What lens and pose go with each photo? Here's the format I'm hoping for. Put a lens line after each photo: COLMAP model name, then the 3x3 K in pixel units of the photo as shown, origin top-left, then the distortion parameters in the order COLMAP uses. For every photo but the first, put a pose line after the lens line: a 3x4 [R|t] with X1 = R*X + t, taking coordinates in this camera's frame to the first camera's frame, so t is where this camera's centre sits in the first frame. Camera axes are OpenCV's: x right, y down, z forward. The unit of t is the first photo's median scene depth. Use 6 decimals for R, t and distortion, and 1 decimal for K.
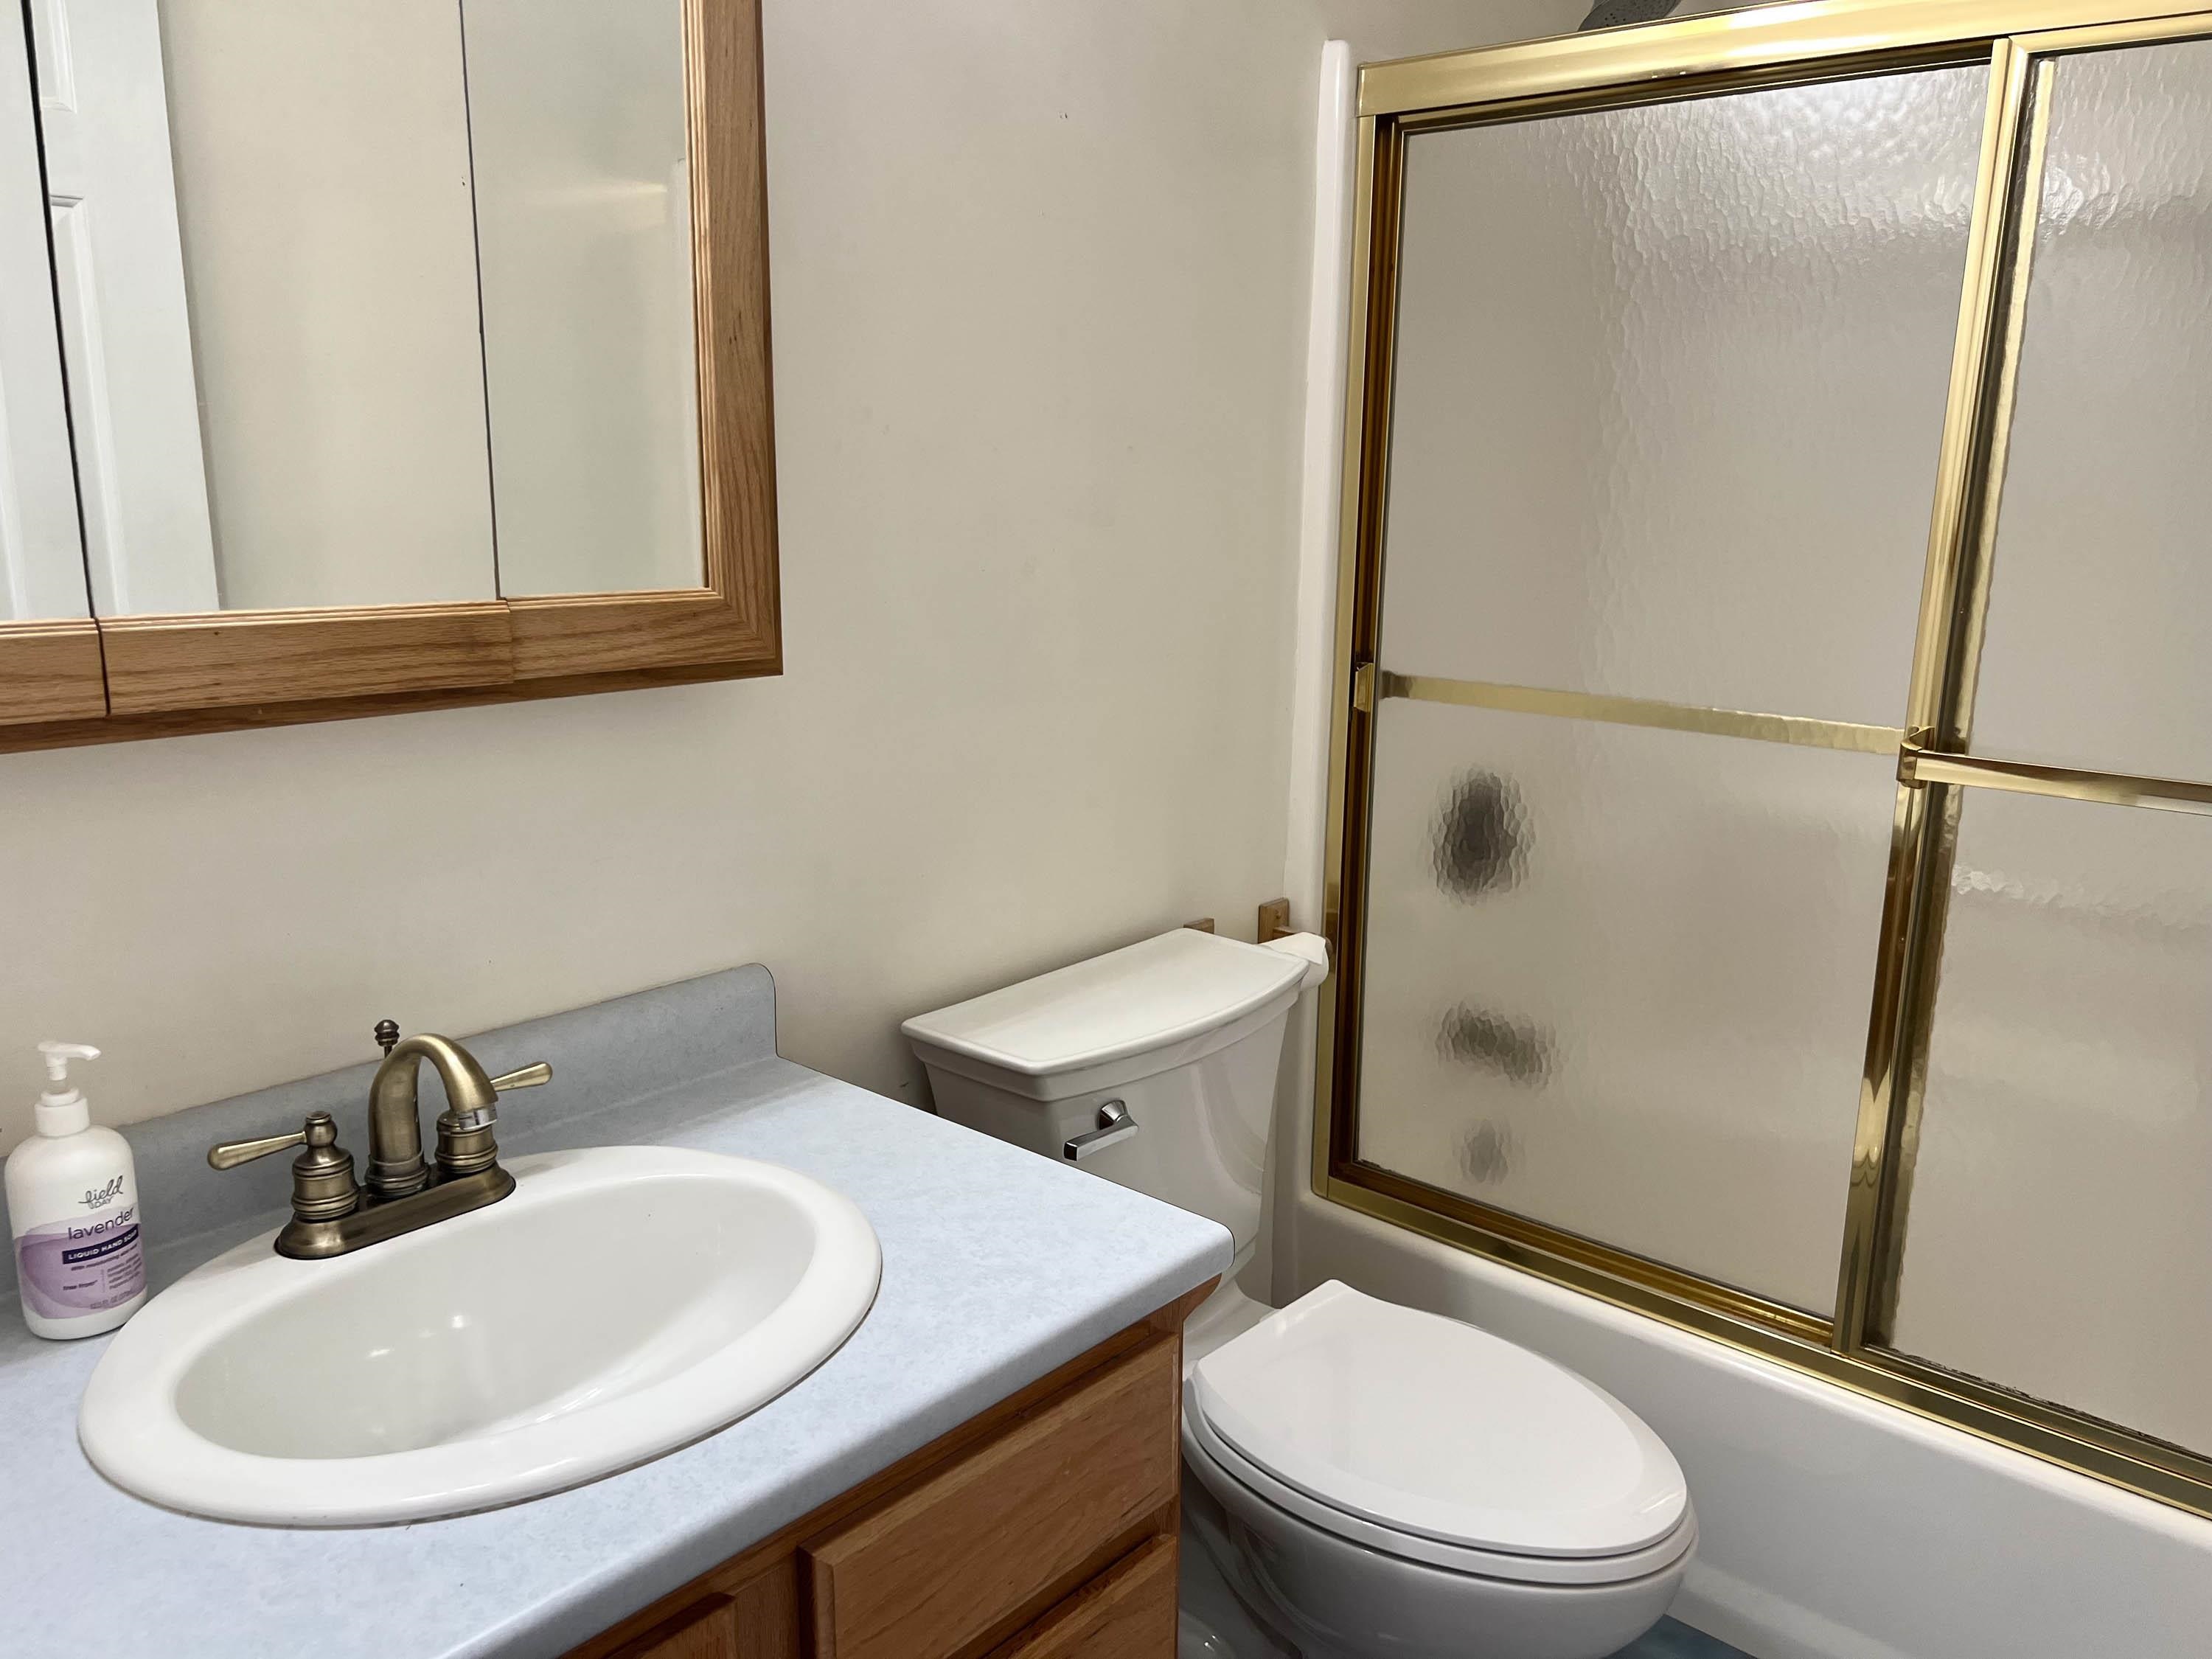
lens RADIAL K [[1672.5, 0, 1127.8], [0, 1672.5, 841.3], [0, 0, 1]] dist [0.048205, -0.083036]
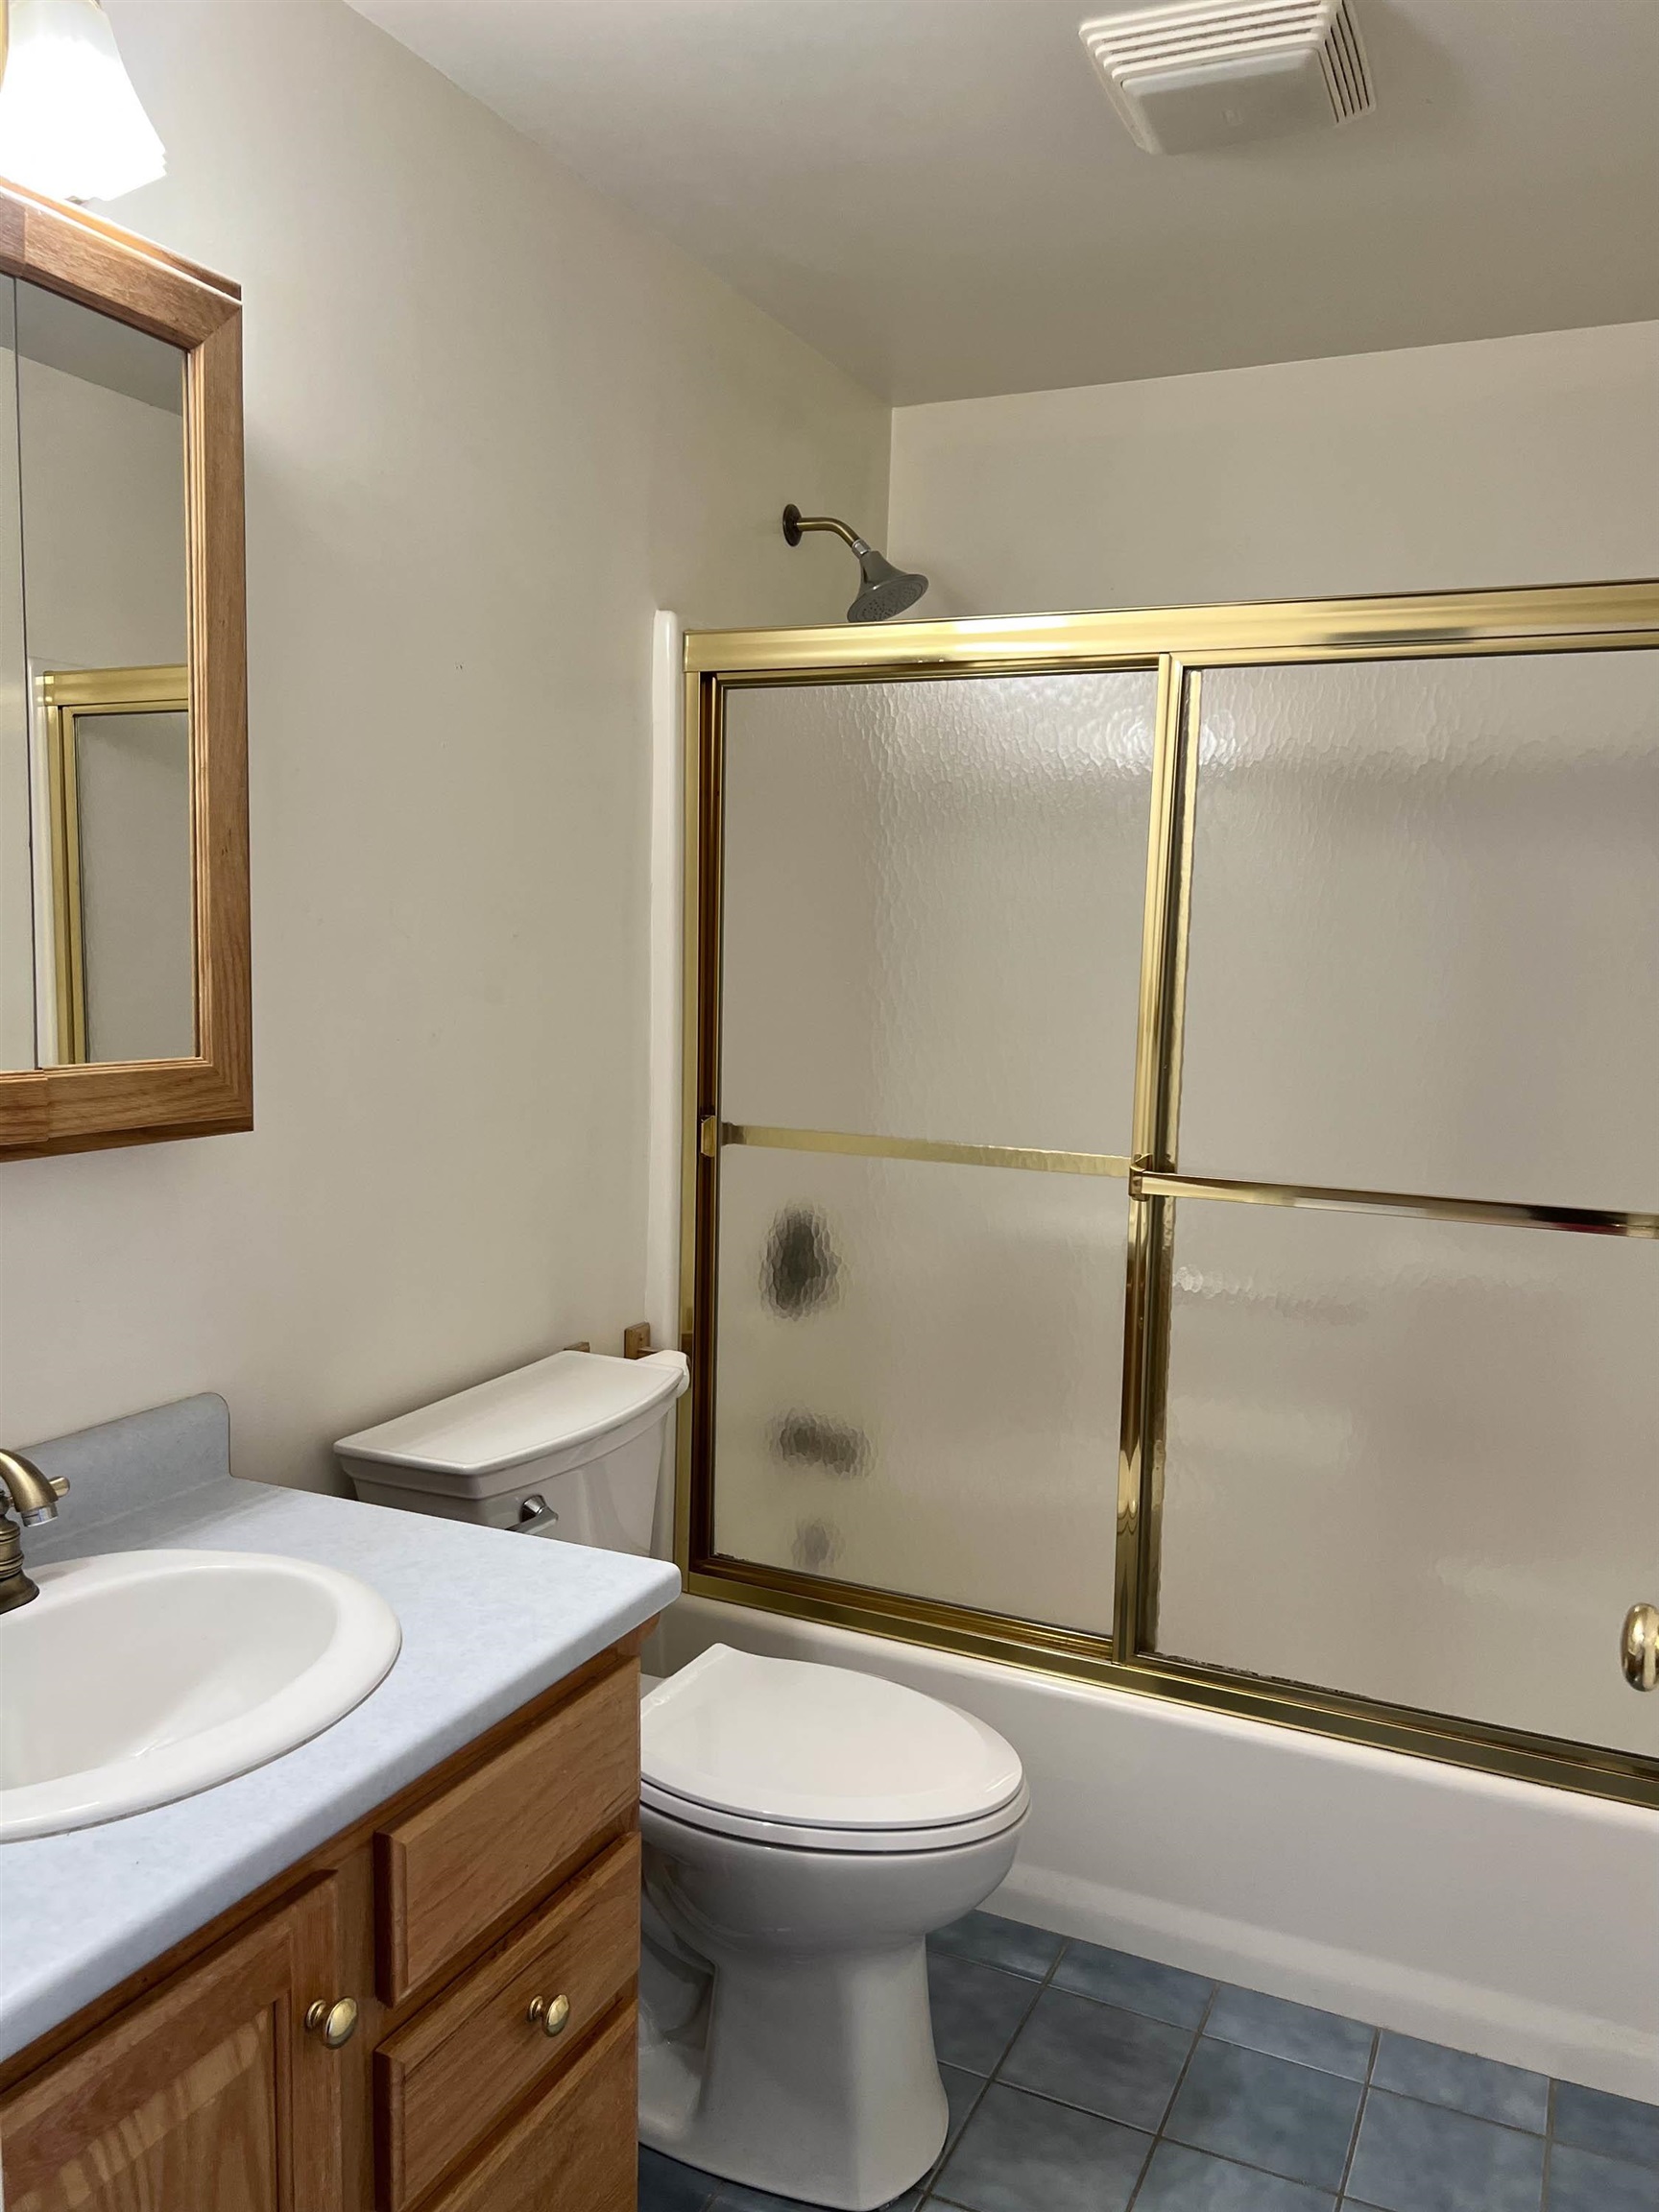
lens RADIAL K [[1672.5, 0, 877.9], [0, 1672.5, 1106.8], [0, 0, 1]] dist [0.048205, -0.083036]
pose [[0.955591, -0.019401, 0.294058, -0.115188], [0.054008, 0.992460, -0.110027, 0.029570], [-0.289706, 0.121022, 0.949434, -0.193314]]
